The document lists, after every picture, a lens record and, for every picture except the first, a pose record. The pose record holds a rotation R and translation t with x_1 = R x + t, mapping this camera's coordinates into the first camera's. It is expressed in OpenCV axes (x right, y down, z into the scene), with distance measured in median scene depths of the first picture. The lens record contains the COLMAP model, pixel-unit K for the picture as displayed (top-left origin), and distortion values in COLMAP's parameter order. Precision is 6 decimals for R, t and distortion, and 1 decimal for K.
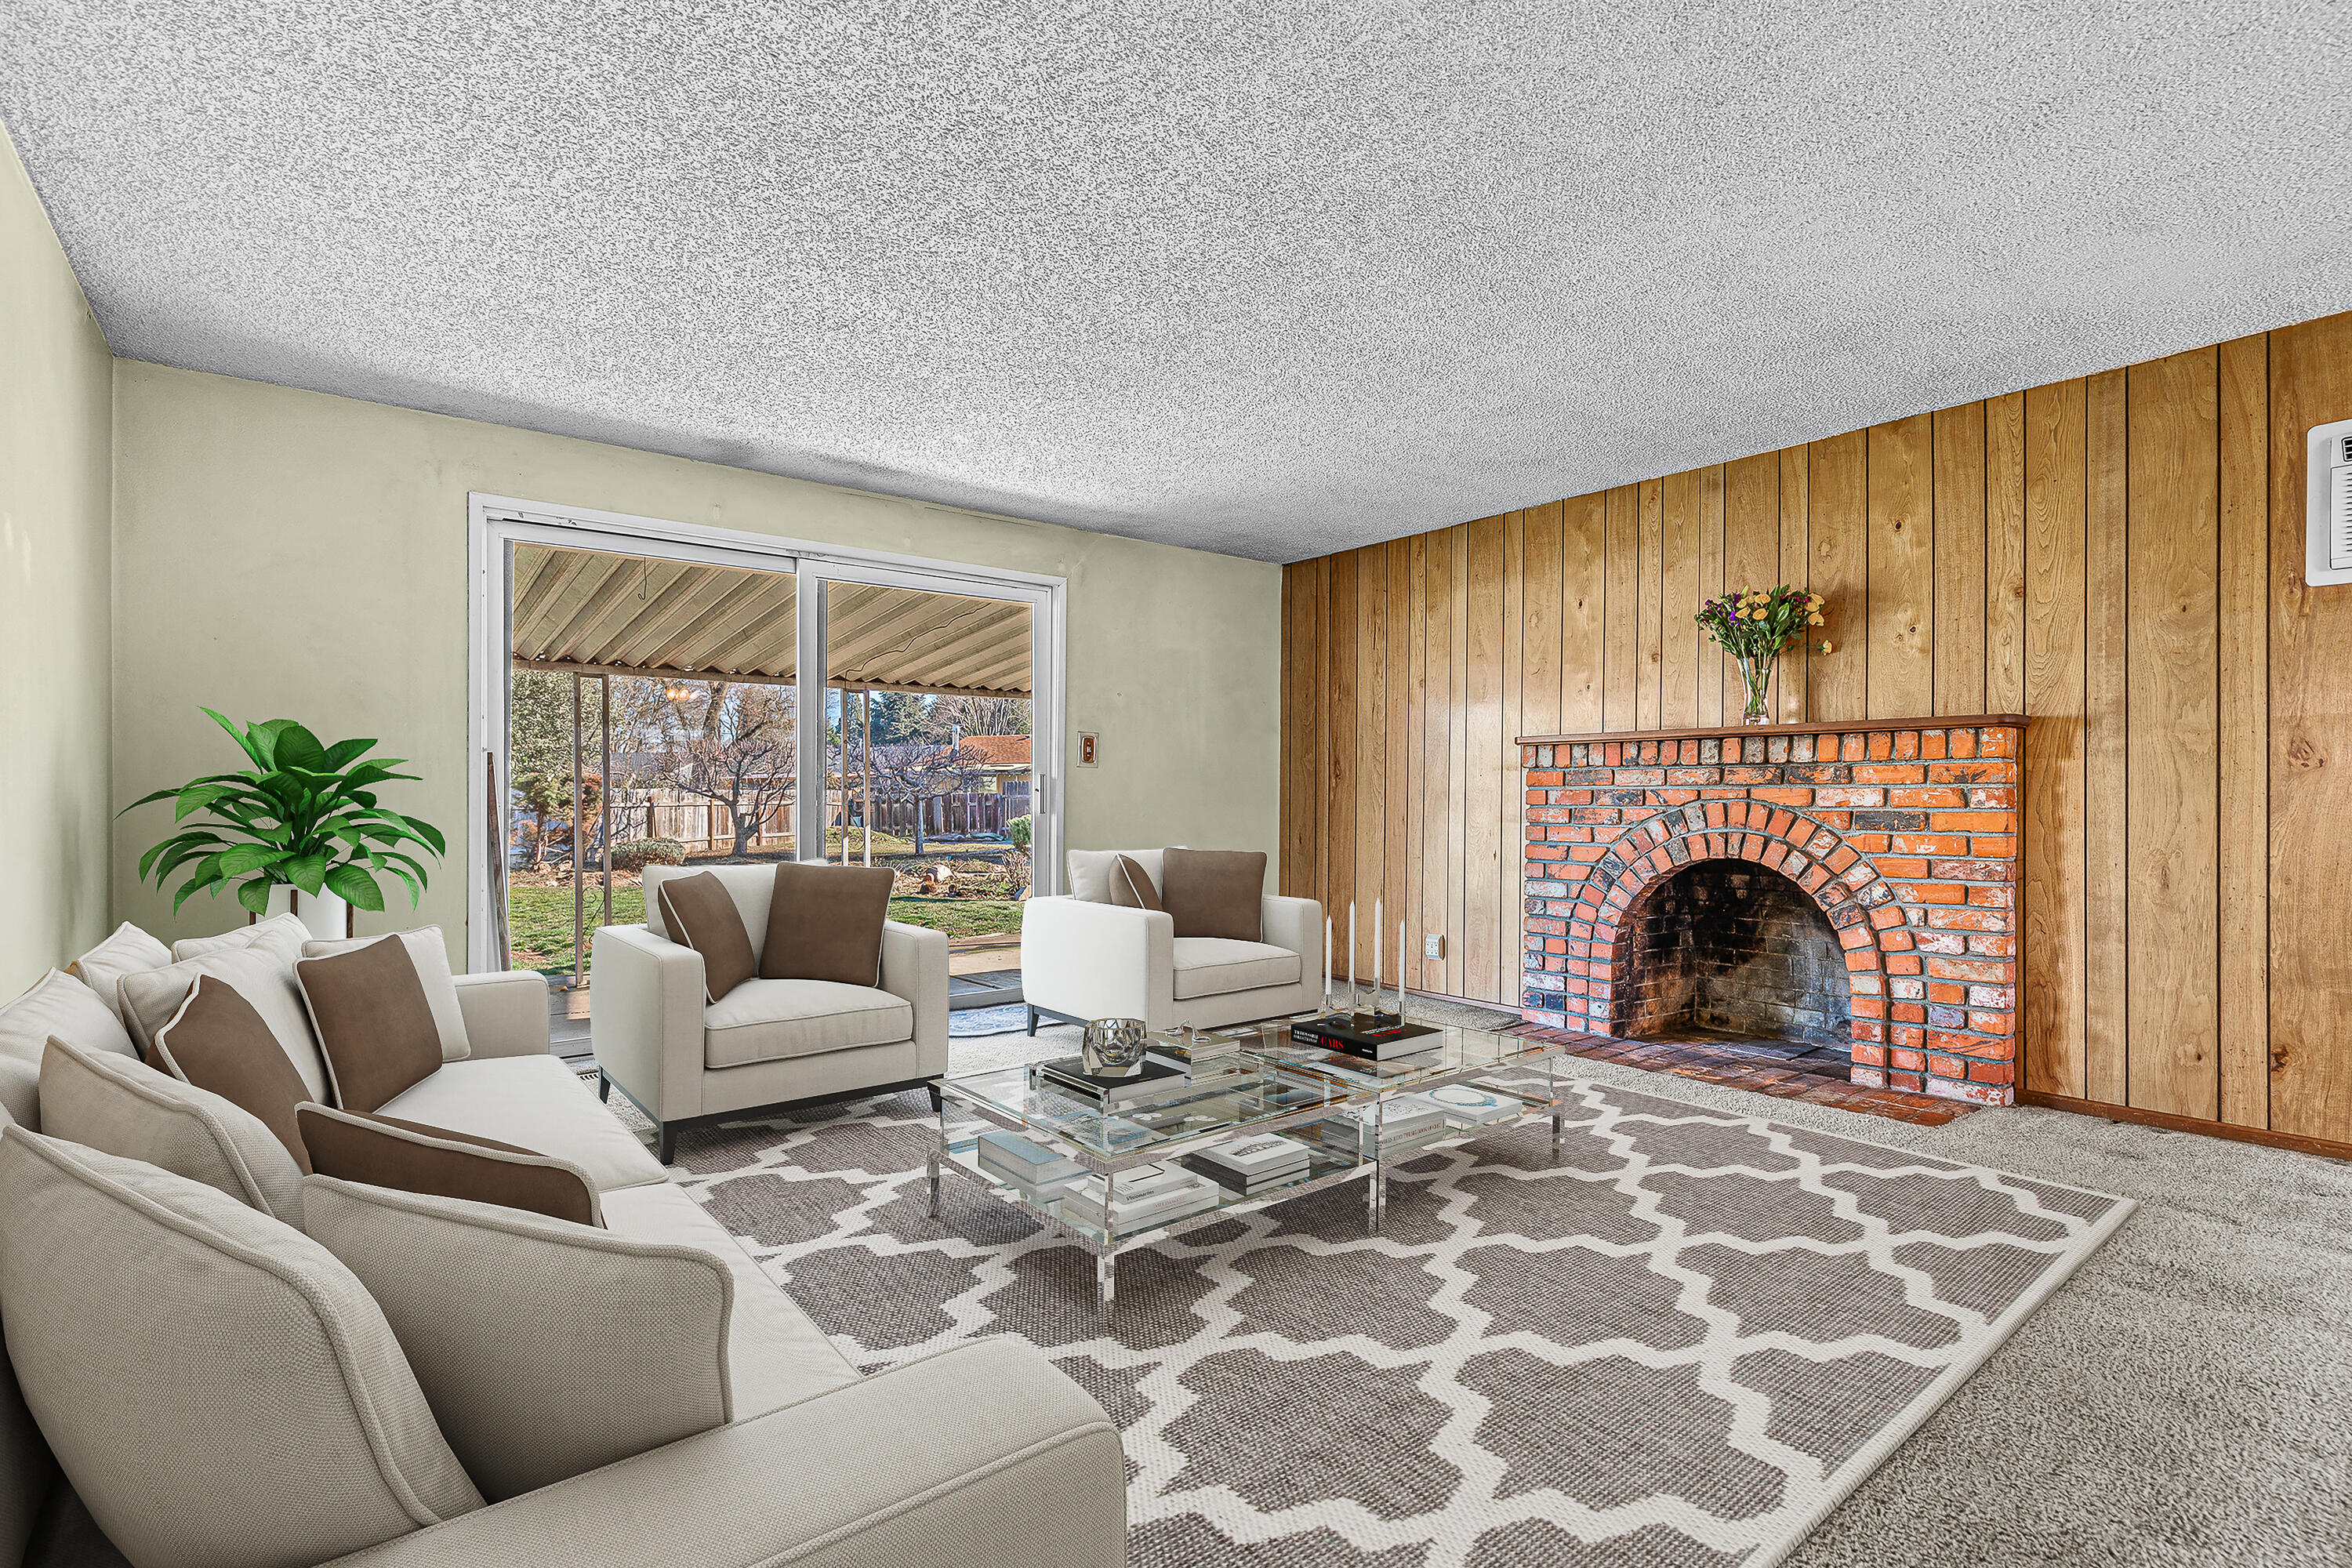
lens RADIAL K [[1085.5, 0, 1181.9], [0, 1085.5, 799.6], [0, 0, 1]] dist [0.009241, -0.002858]
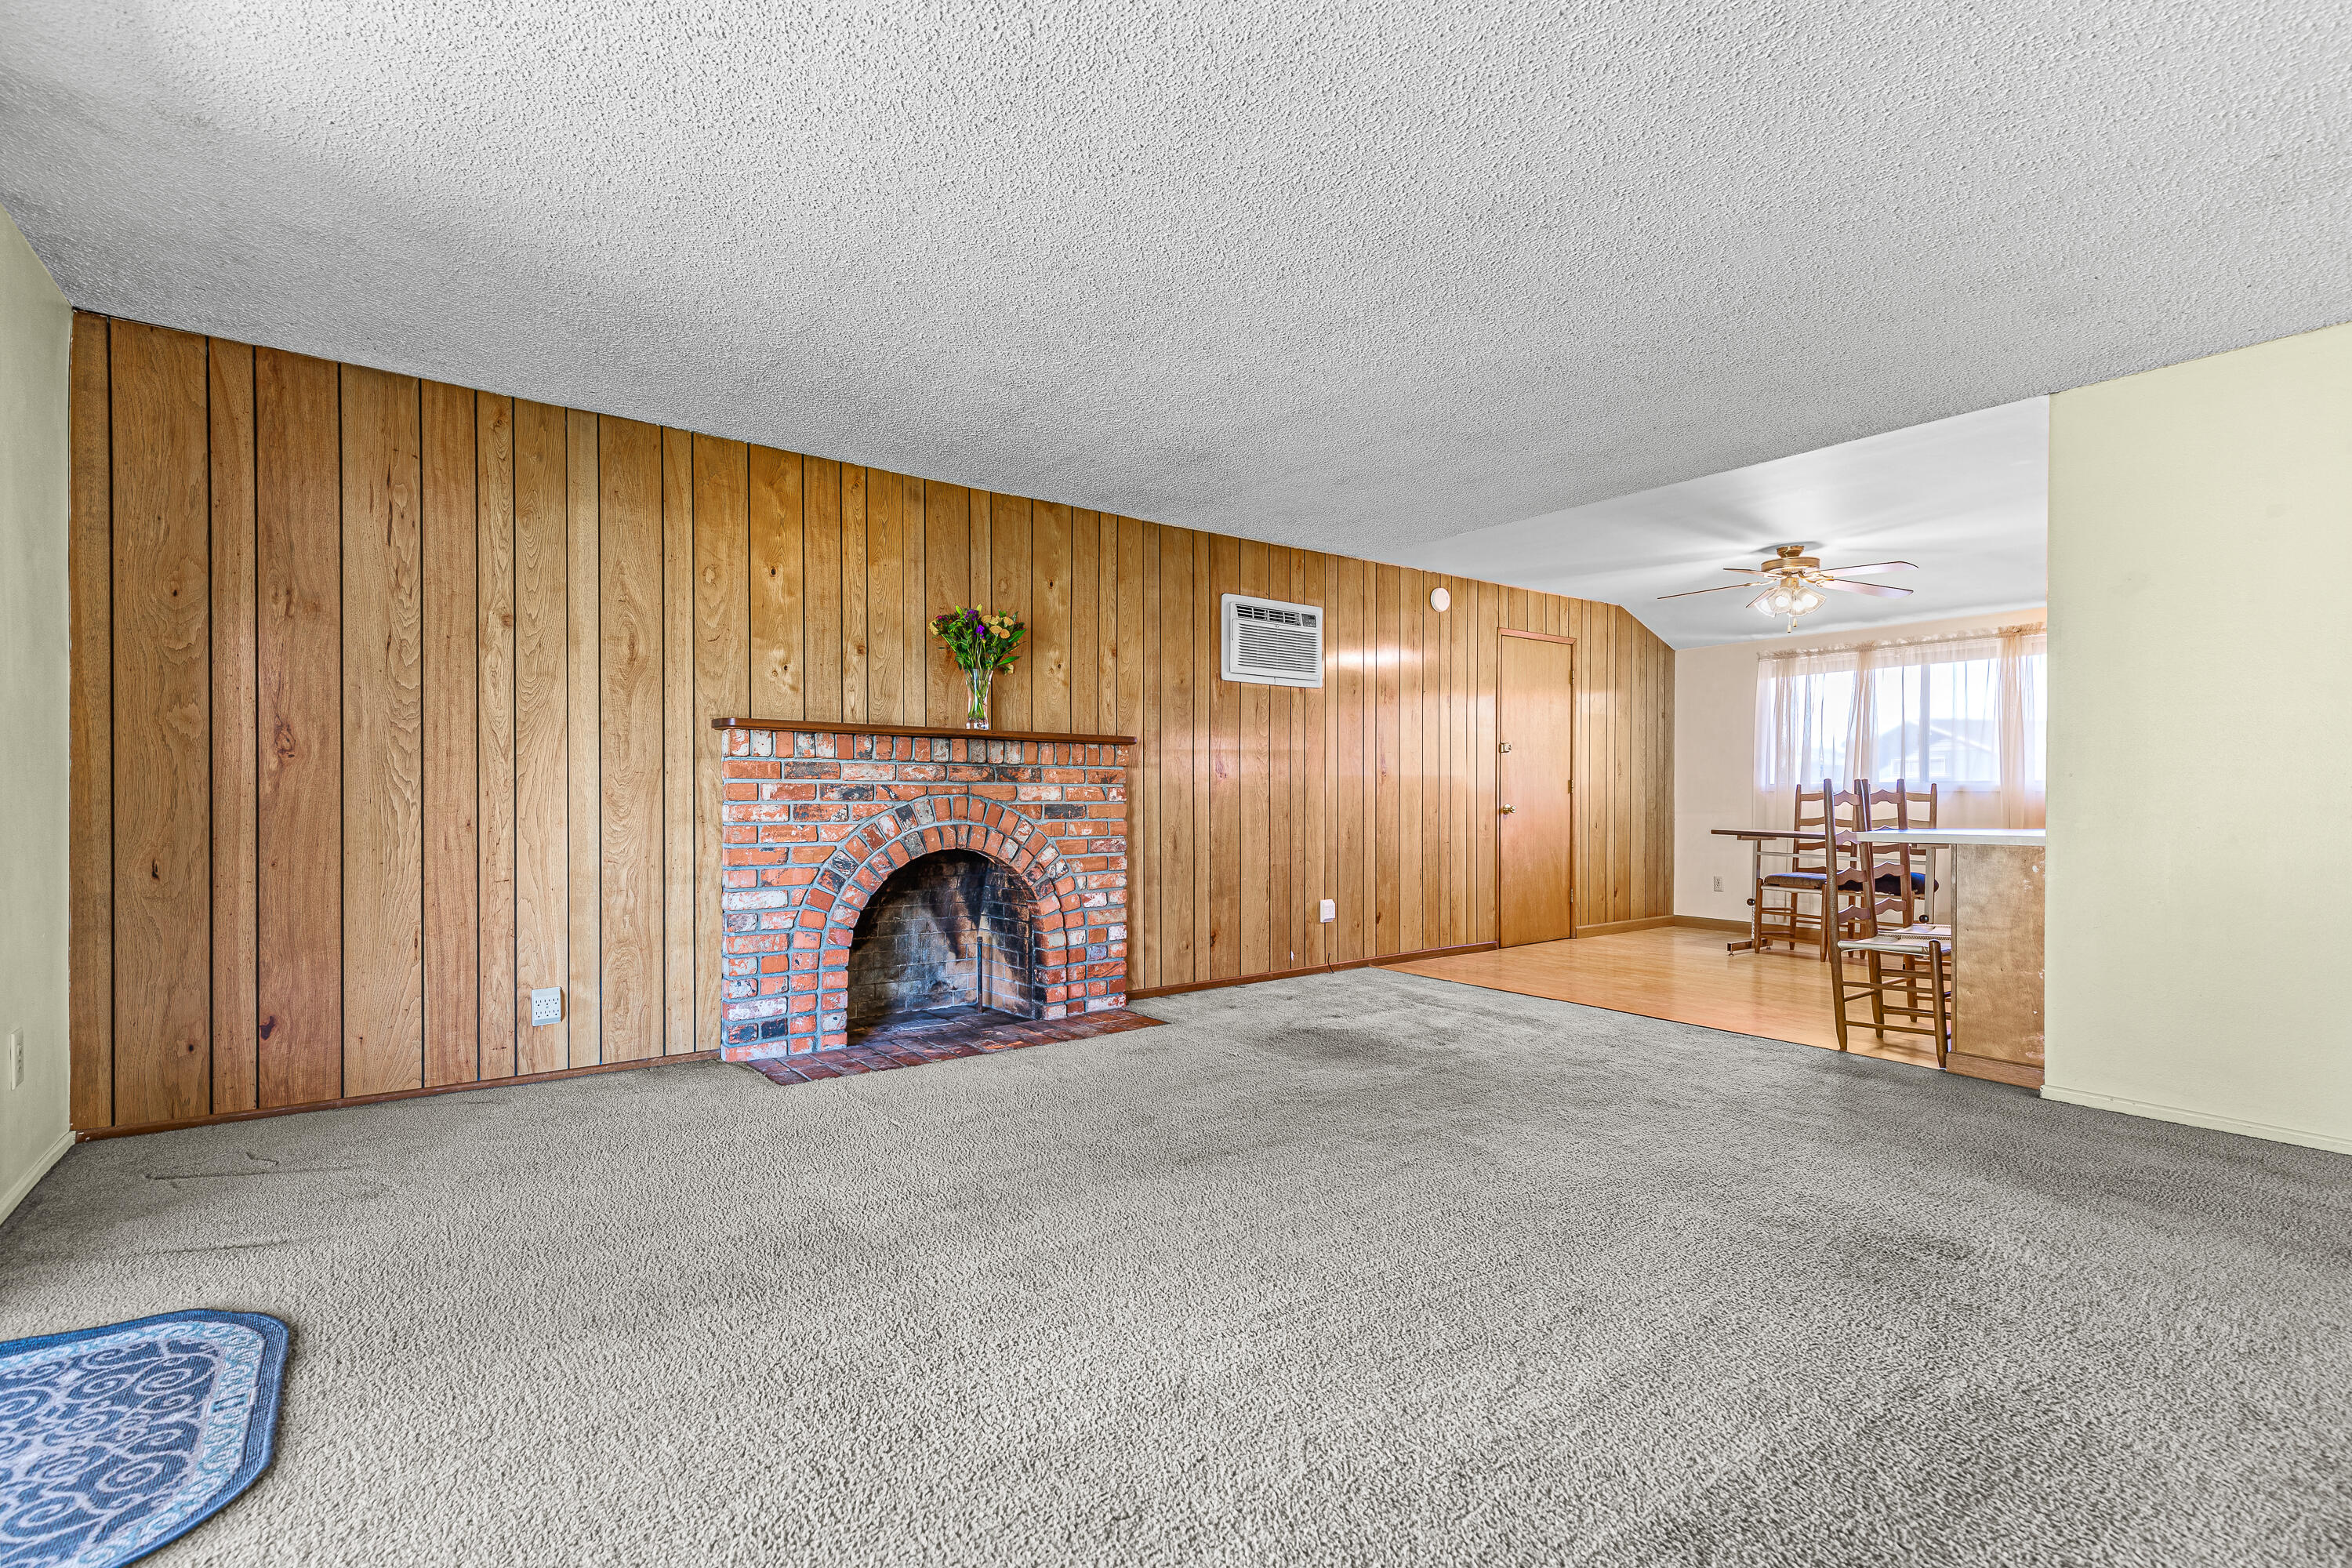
lens RADIAL K [[1085.5, 0, 1191.2], [0, 1085.5, 792.6], [0, 0, 1]] dist [0.009241, -0.002858]
pose [[0.018881, -0.000966, 0.999821, -0.604870], [-0.005381, 0.999985, 0.001068, -0.004863], [-0.999807, -0.005400, 0.018875, 0.770267]]
